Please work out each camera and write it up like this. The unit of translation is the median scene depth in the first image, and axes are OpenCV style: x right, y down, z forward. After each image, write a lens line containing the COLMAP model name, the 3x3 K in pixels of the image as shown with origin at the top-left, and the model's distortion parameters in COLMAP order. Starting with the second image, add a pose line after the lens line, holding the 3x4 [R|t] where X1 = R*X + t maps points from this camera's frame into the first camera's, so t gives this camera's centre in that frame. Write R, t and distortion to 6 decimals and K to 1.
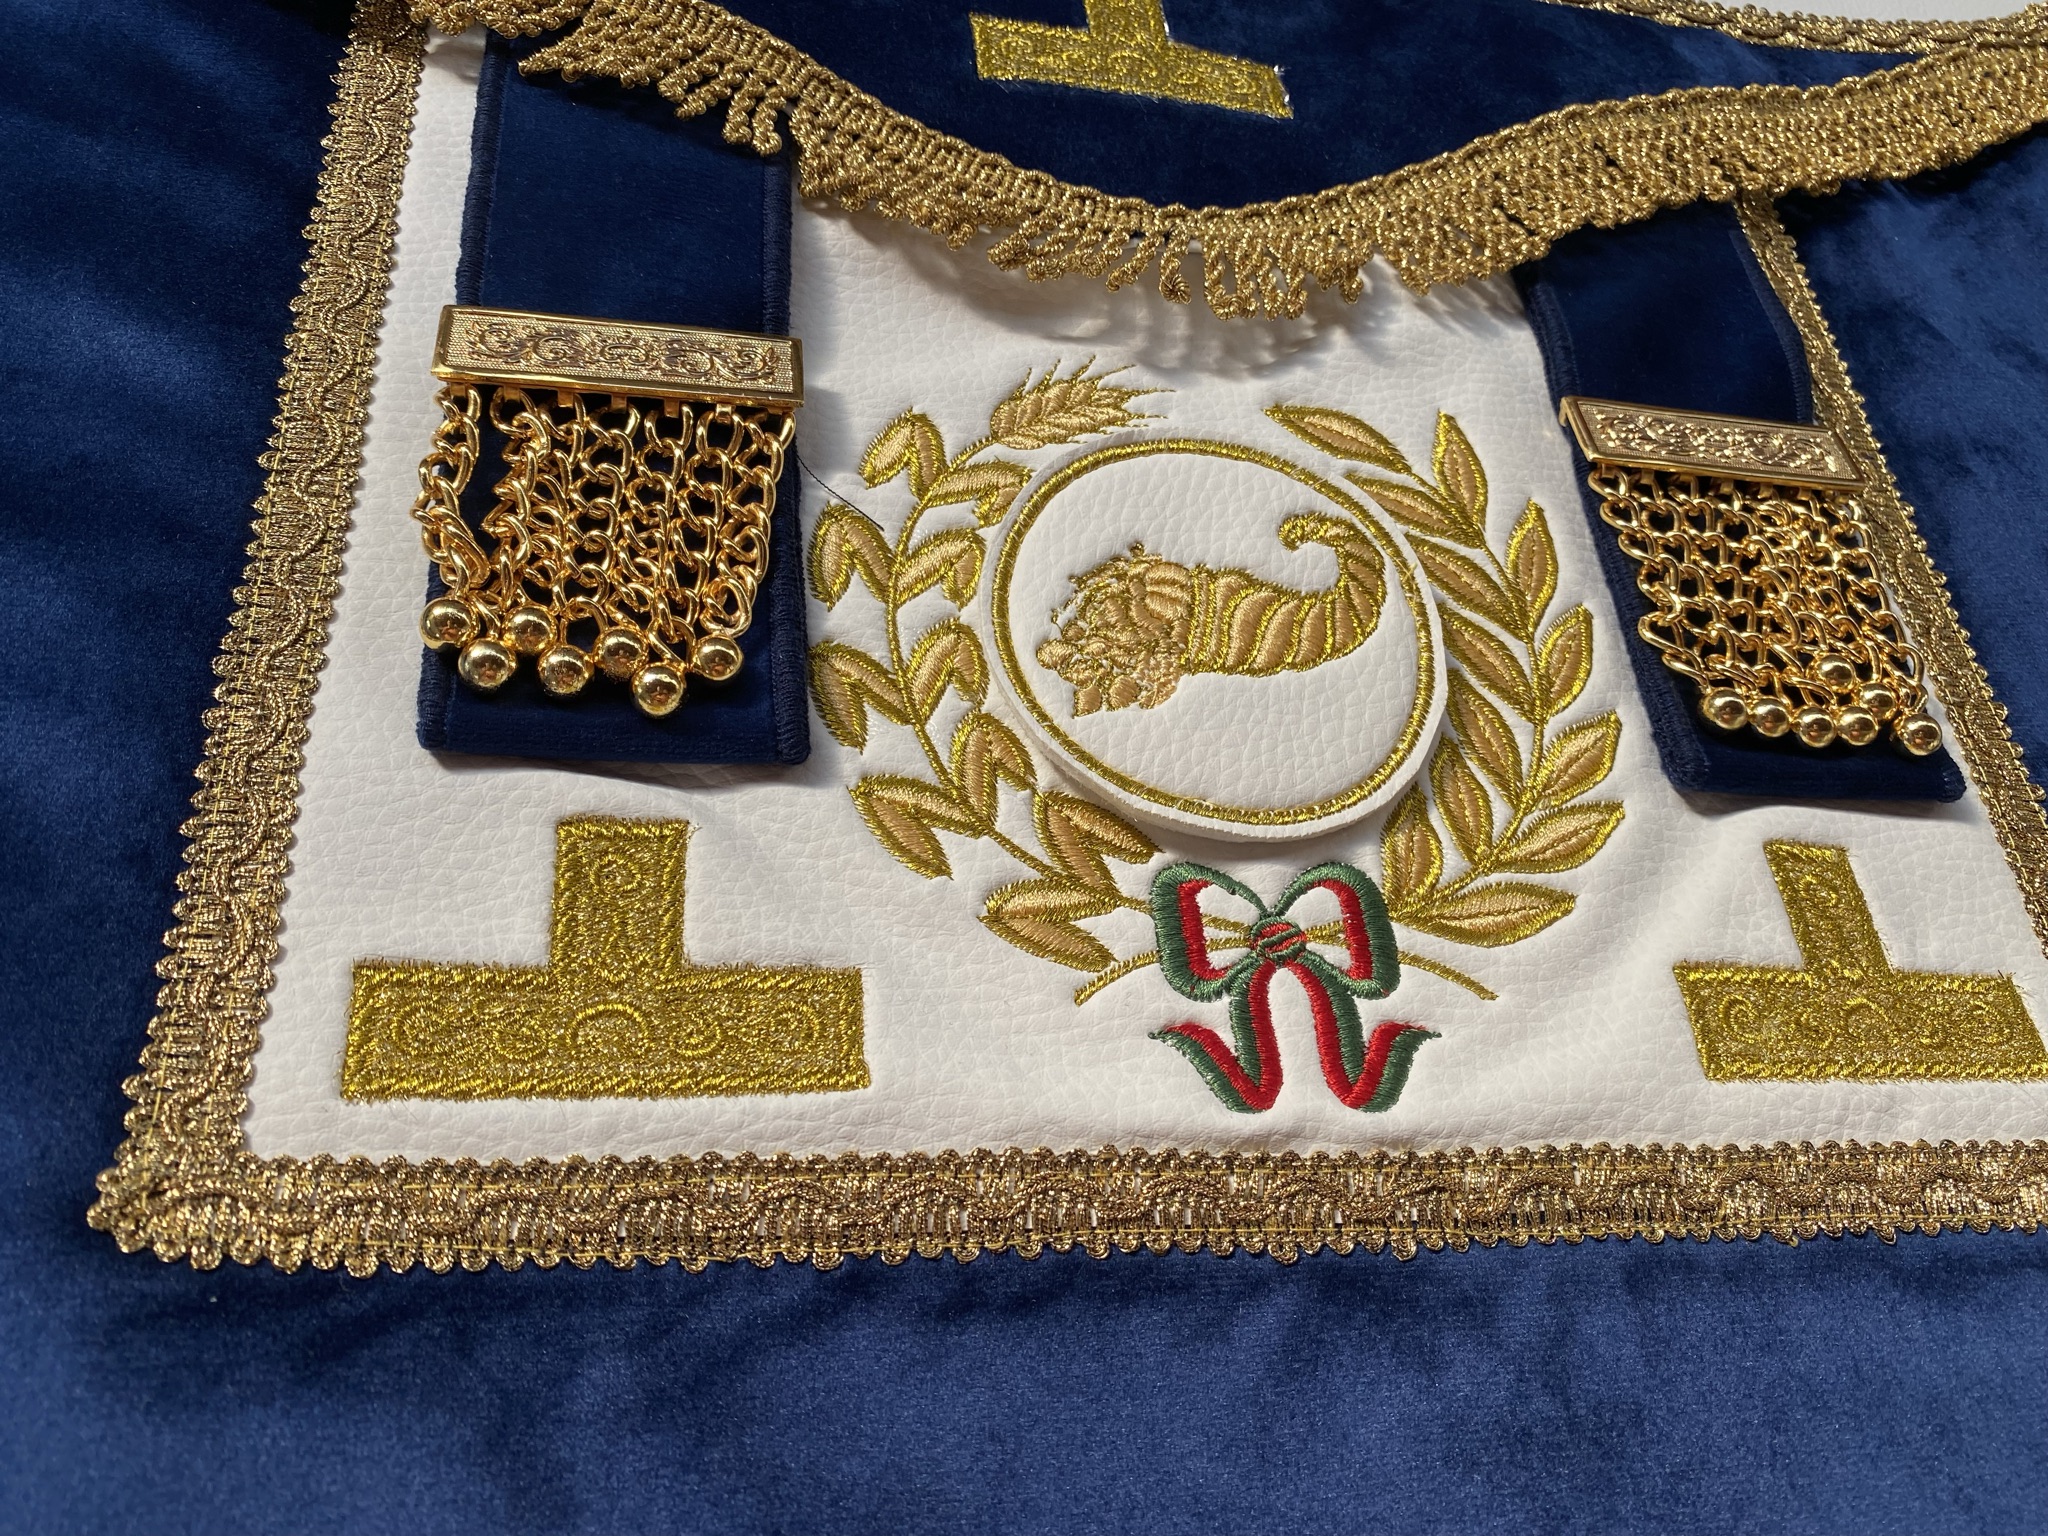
lens RADIAL K [[1521.8, 0, 1024.0], [0, 1521.8, 768.0], [0, 0, 1]] dist [-0.004943, 0.000810]
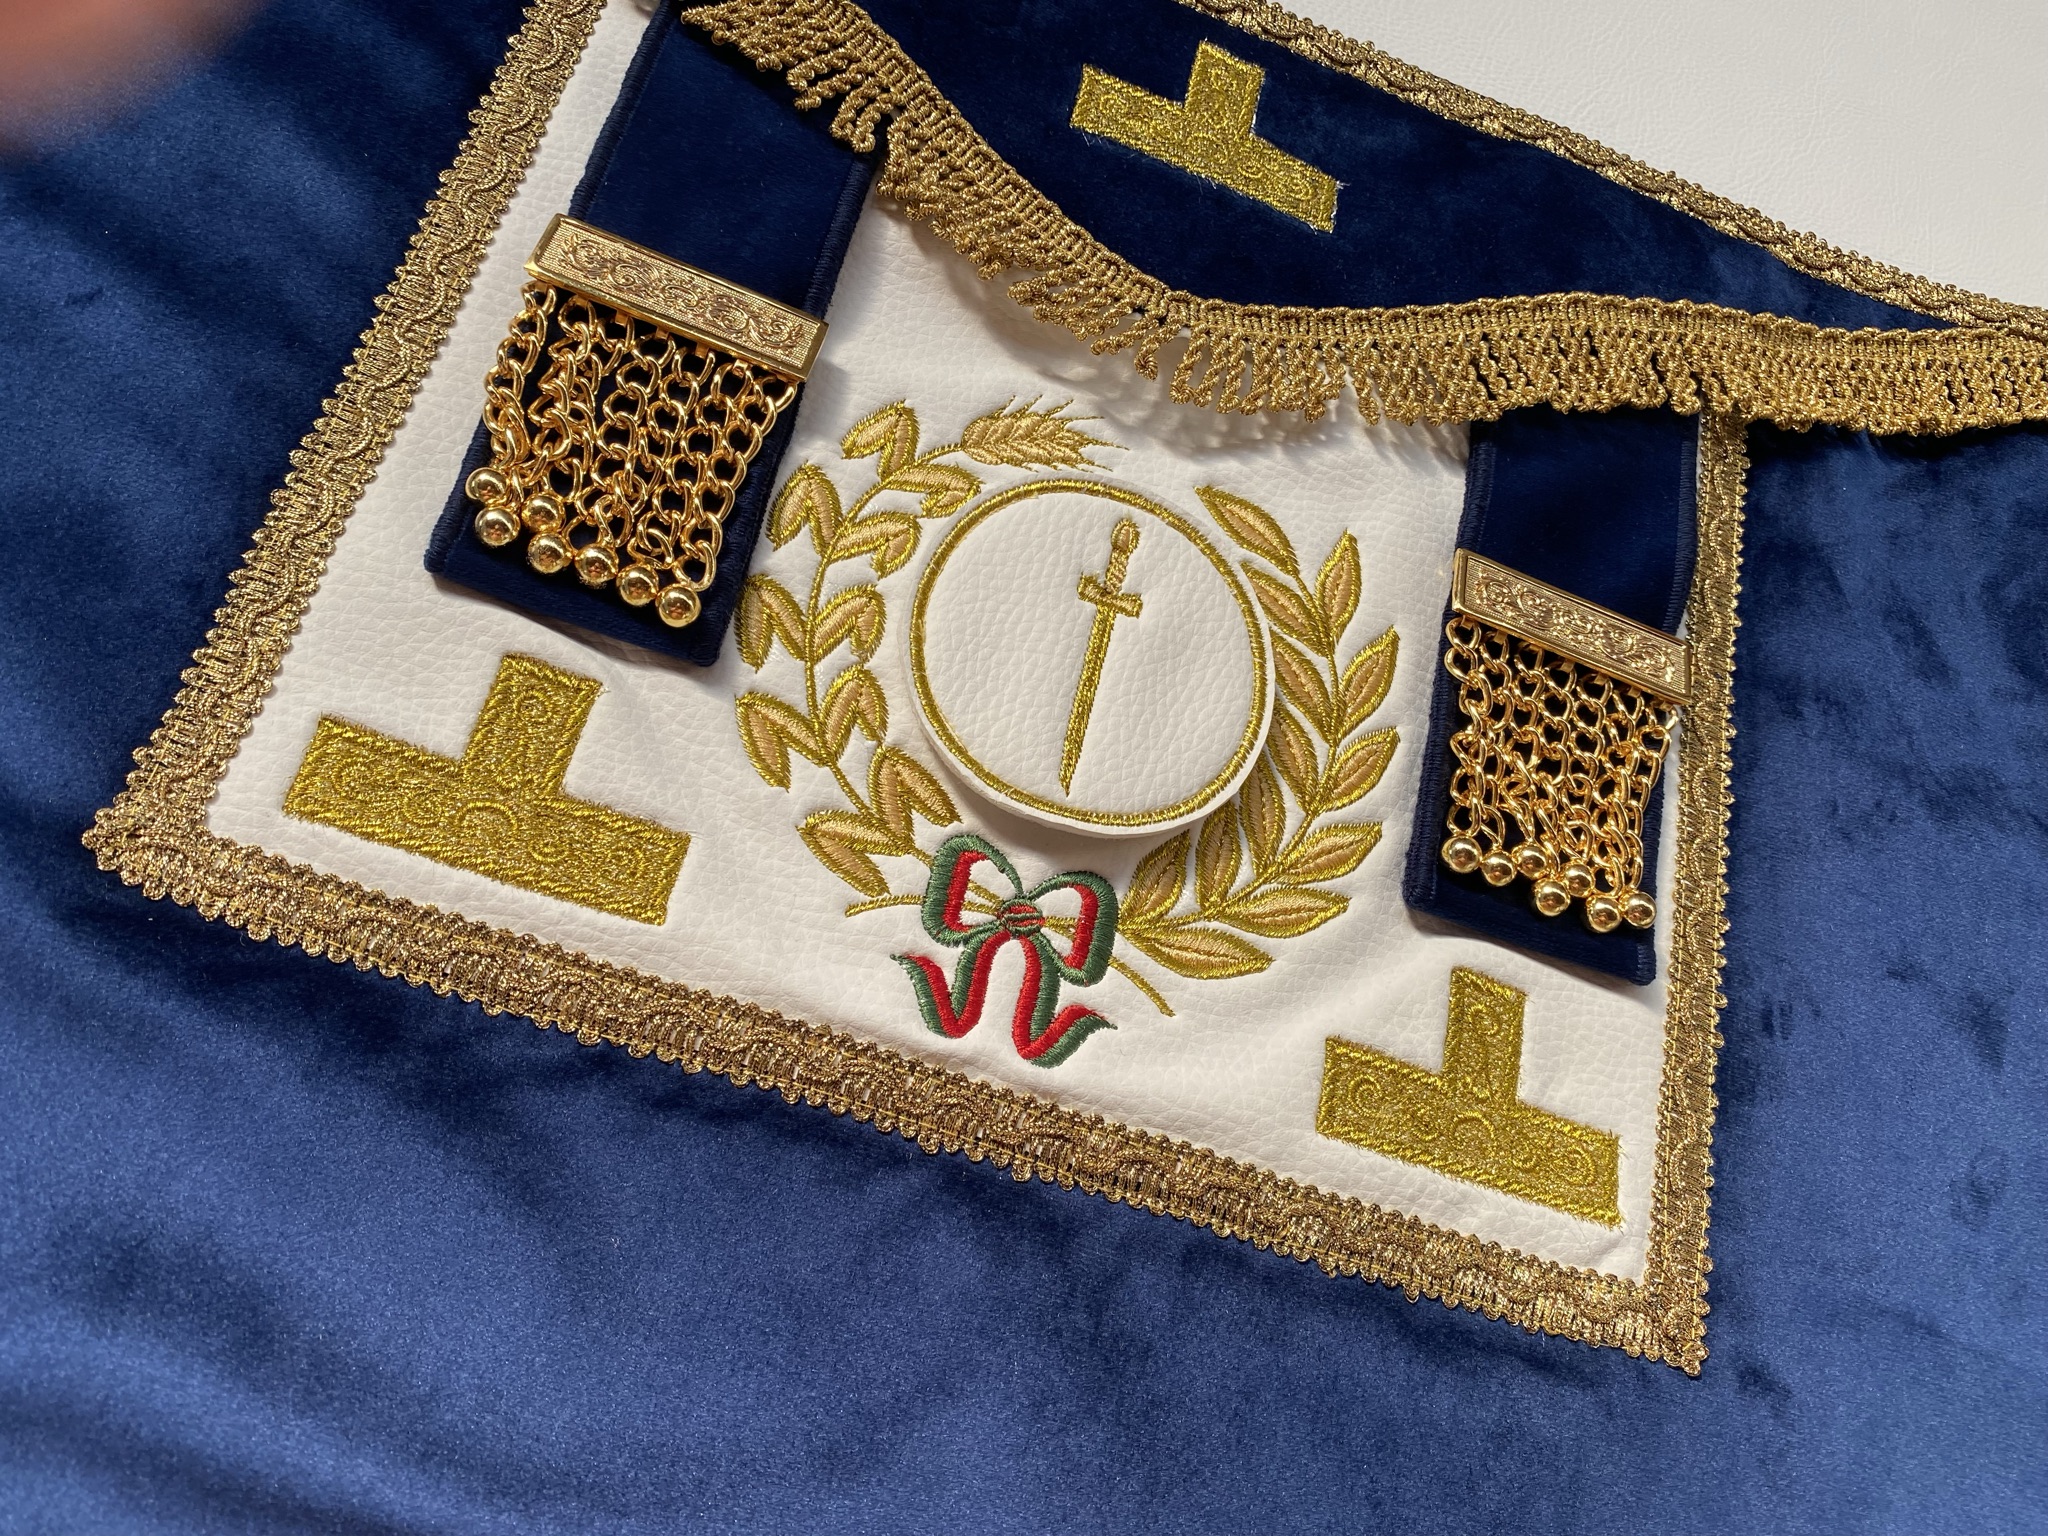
lens RADIAL K [[1525.7, 0, 1000.1], [0, 1525.7, 743.7], [0, 0, 1]] dist [-0.002248, 0.001740]
pose [[0.949562, 0.307777, -0.060054, 0.174051], [-0.303057, 0.949906, 0.076392, -0.107482], [0.080557, -0.054339, 0.995268, -0.230334]]
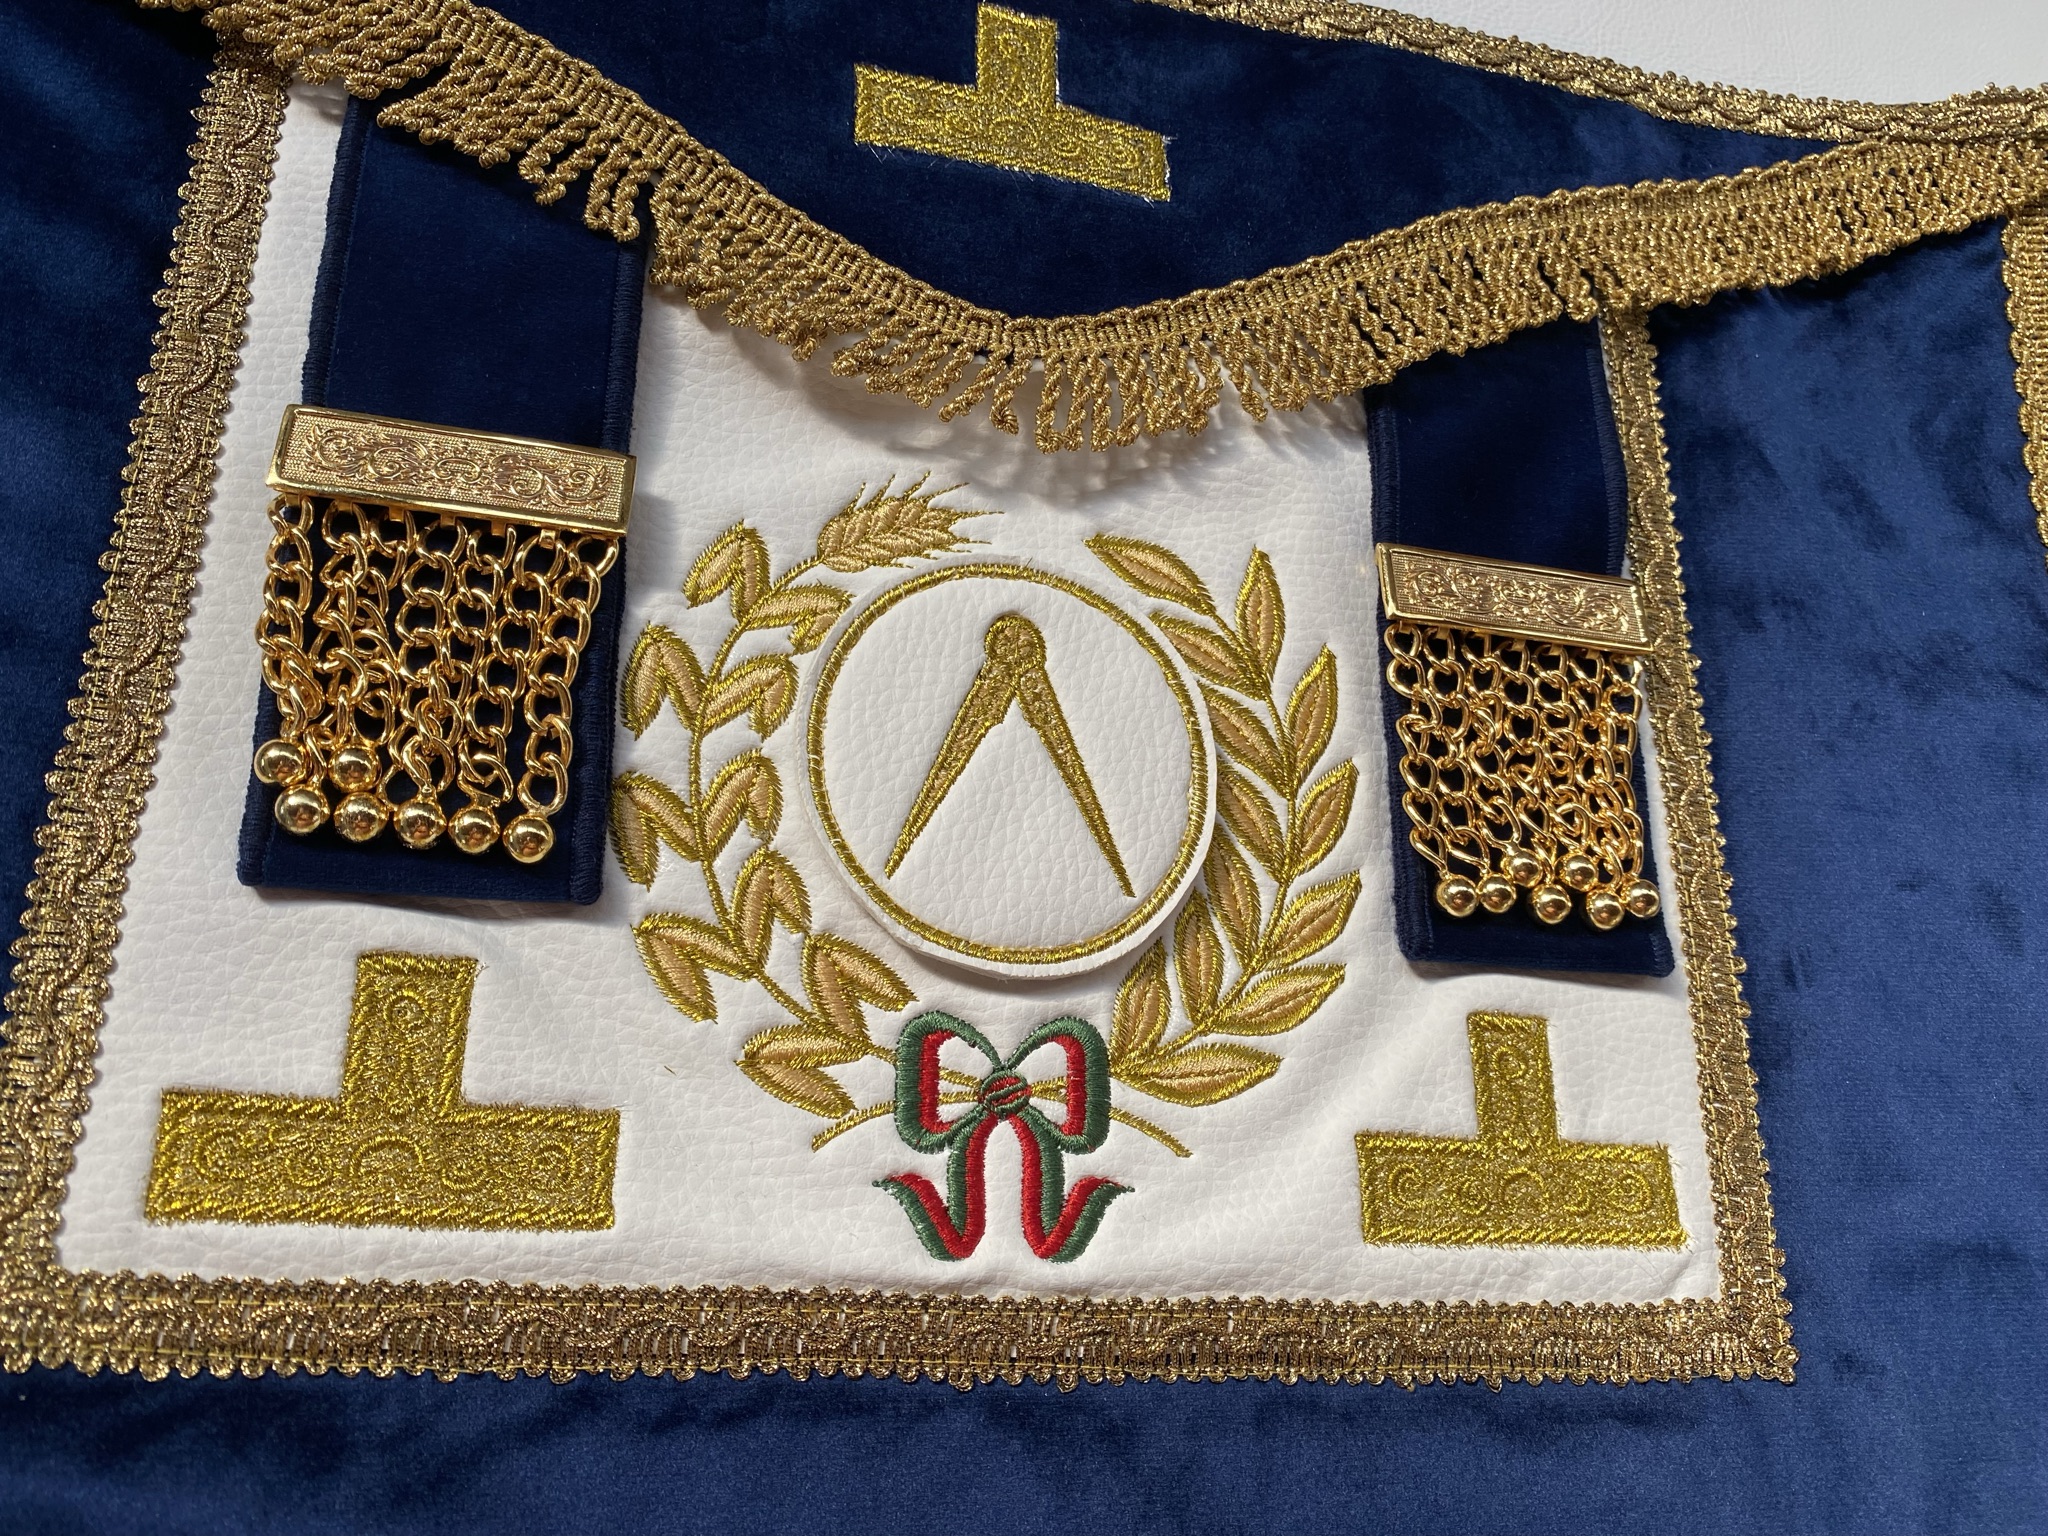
lens RADIAL K [[1528.0, 0, 1025.5], [0, 1528.0, 729.6], [0, 0, 1]] dist [-0.011103, 0.009810]
pose [[0.995092, 0.095714, 0.025107, 0.122588], [-0.098499, 0.982378, 0.158842, -0.319636], [-0.009461, -0.160536, 0.986985, -0.071150]]
